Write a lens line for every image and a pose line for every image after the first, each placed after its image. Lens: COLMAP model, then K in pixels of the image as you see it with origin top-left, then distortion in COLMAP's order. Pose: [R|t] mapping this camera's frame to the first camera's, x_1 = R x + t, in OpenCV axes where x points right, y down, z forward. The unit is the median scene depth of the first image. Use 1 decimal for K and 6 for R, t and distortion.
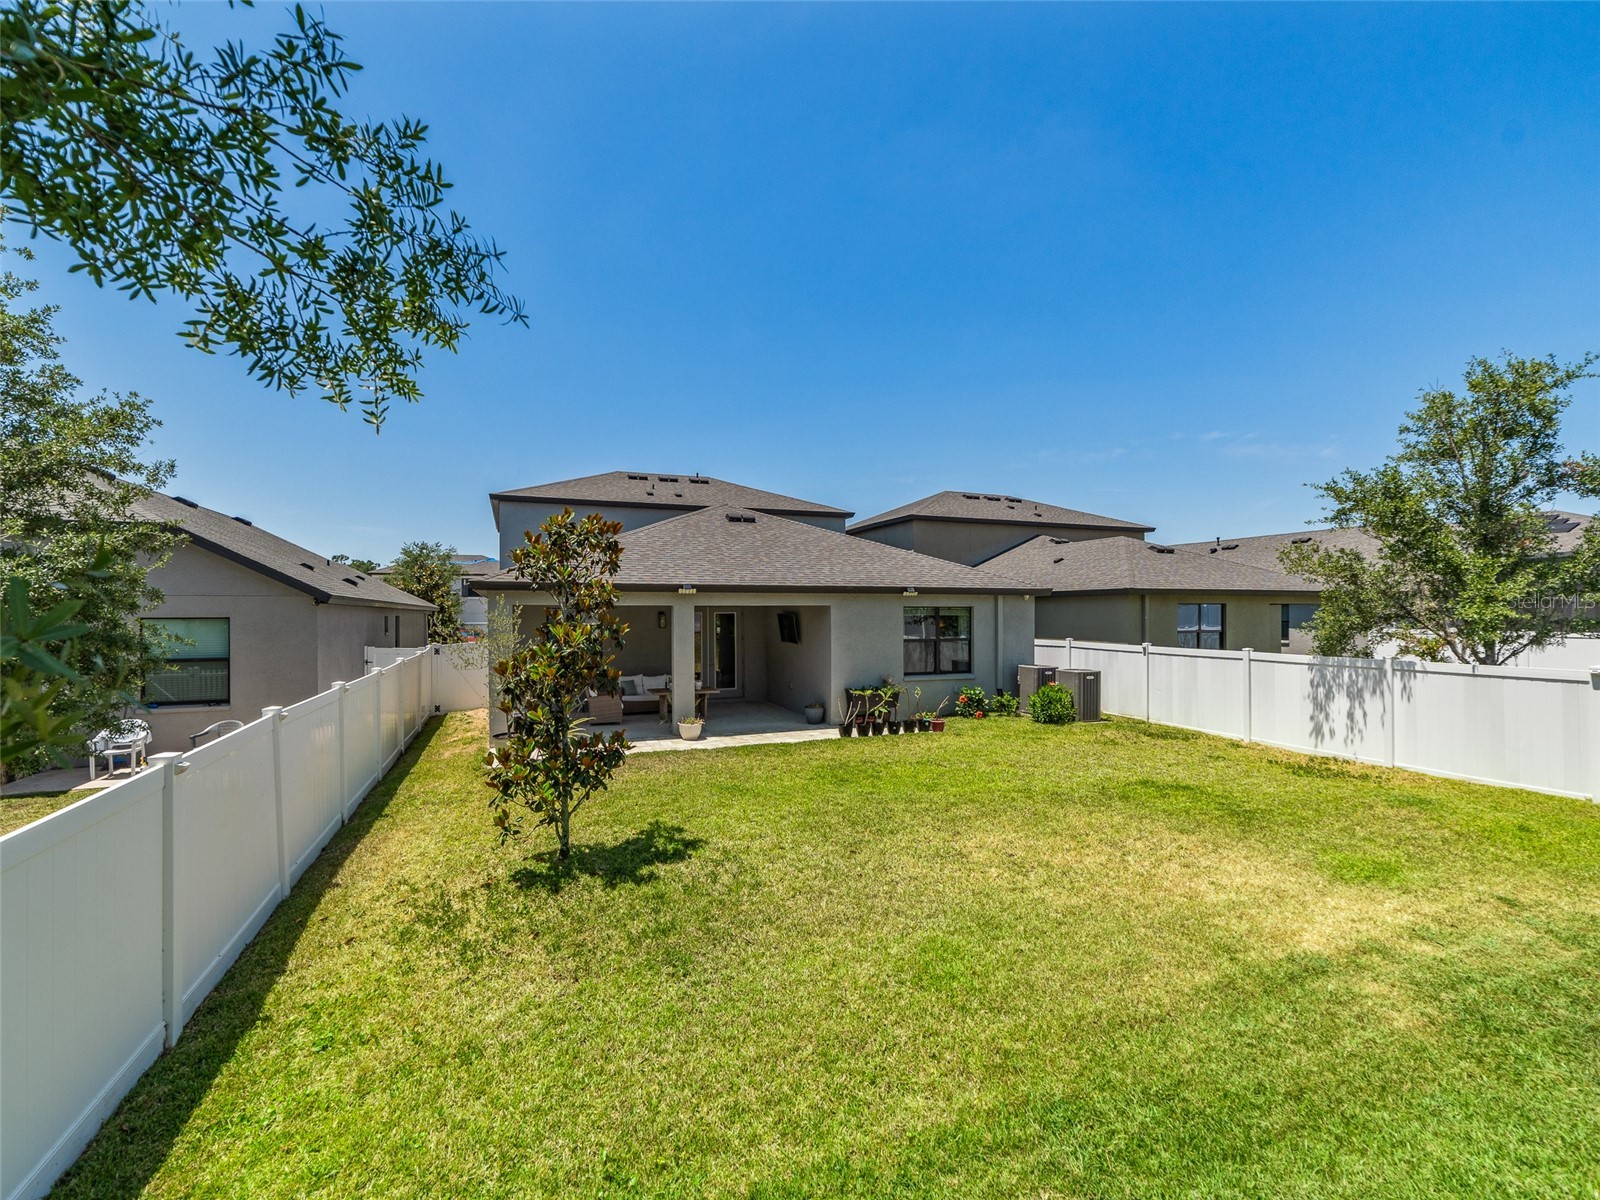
lens RADIAL K [[722.2, 0, 799.6], [0, 722.2, 527.8], [0, 0, 1]] dist [-0.011475, 0.000538]
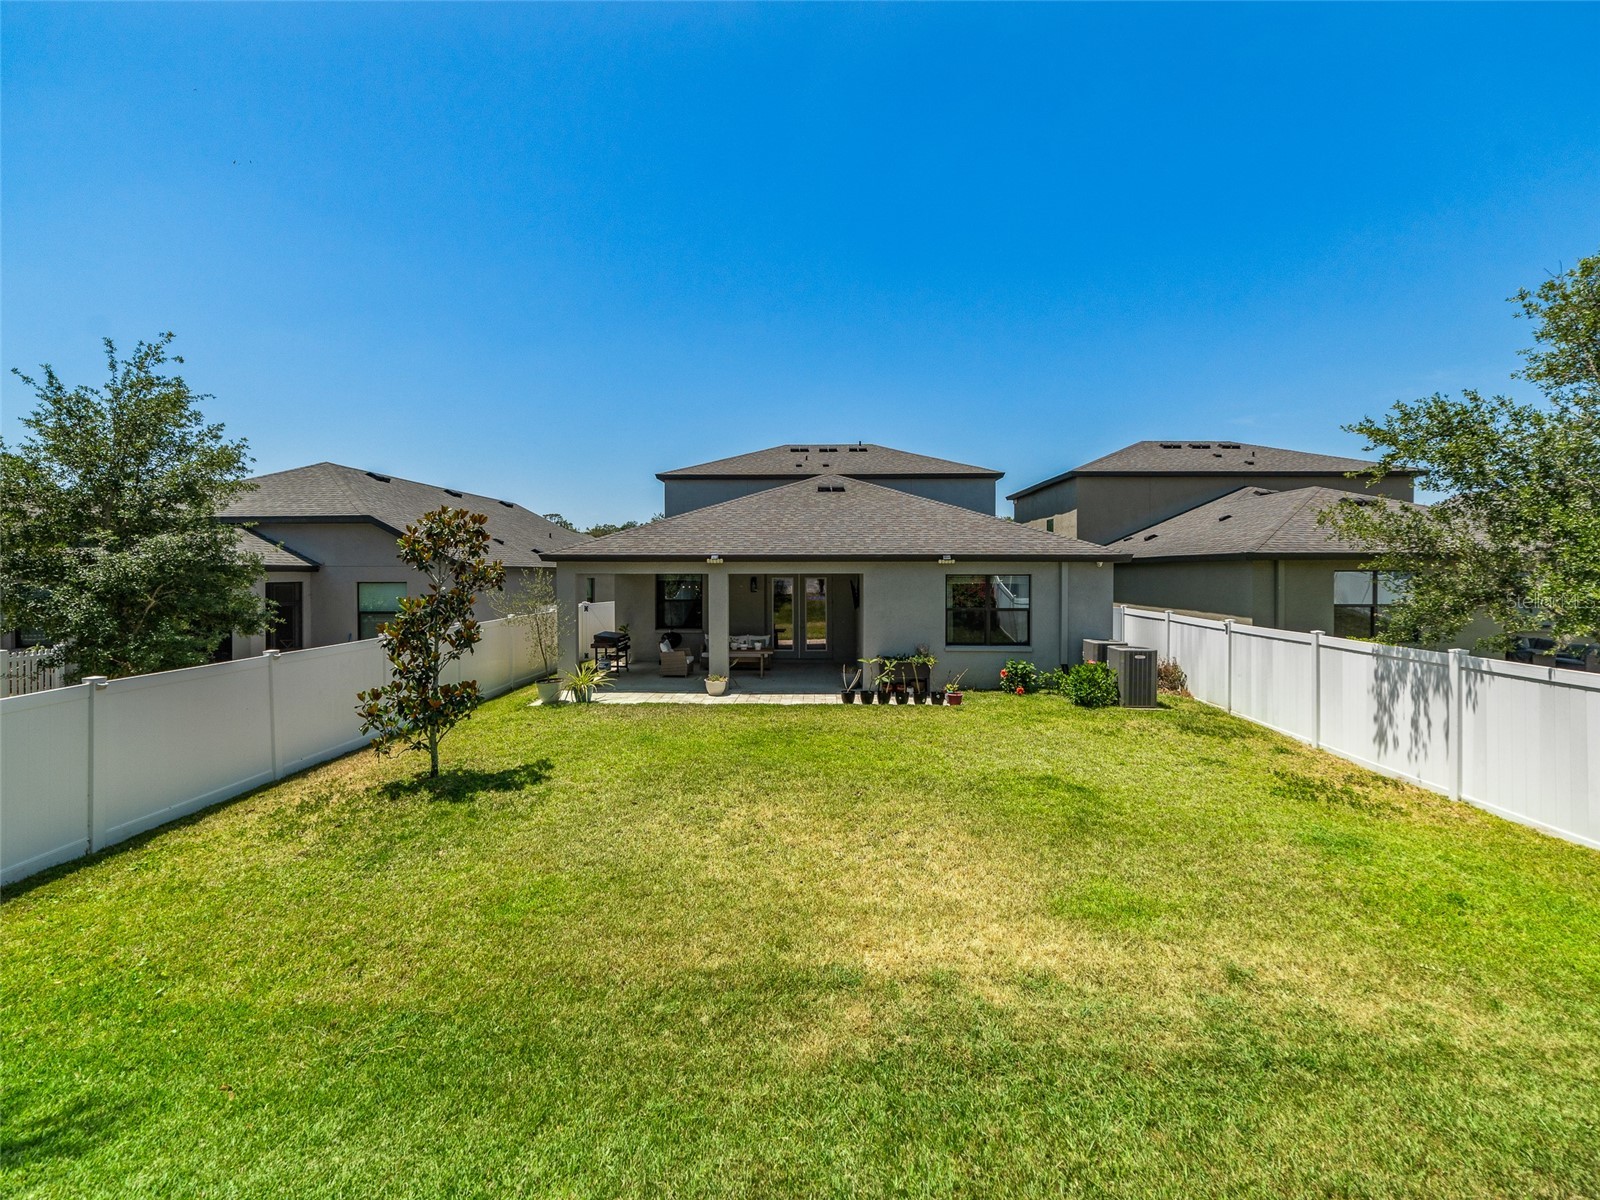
lens RADIAL K [[708.9, 0, 803.1], [0, 708.9, 491.3], [0, 0, 1]] dist [-0.013873, -0.000040]
pose [[0.920780, -0.040358, -0.387990, 0.361152], [0.042747, 0.999083, -0.002474, -0.009460], [0.387734, -0.014308, 0.921660, 0.047418]]
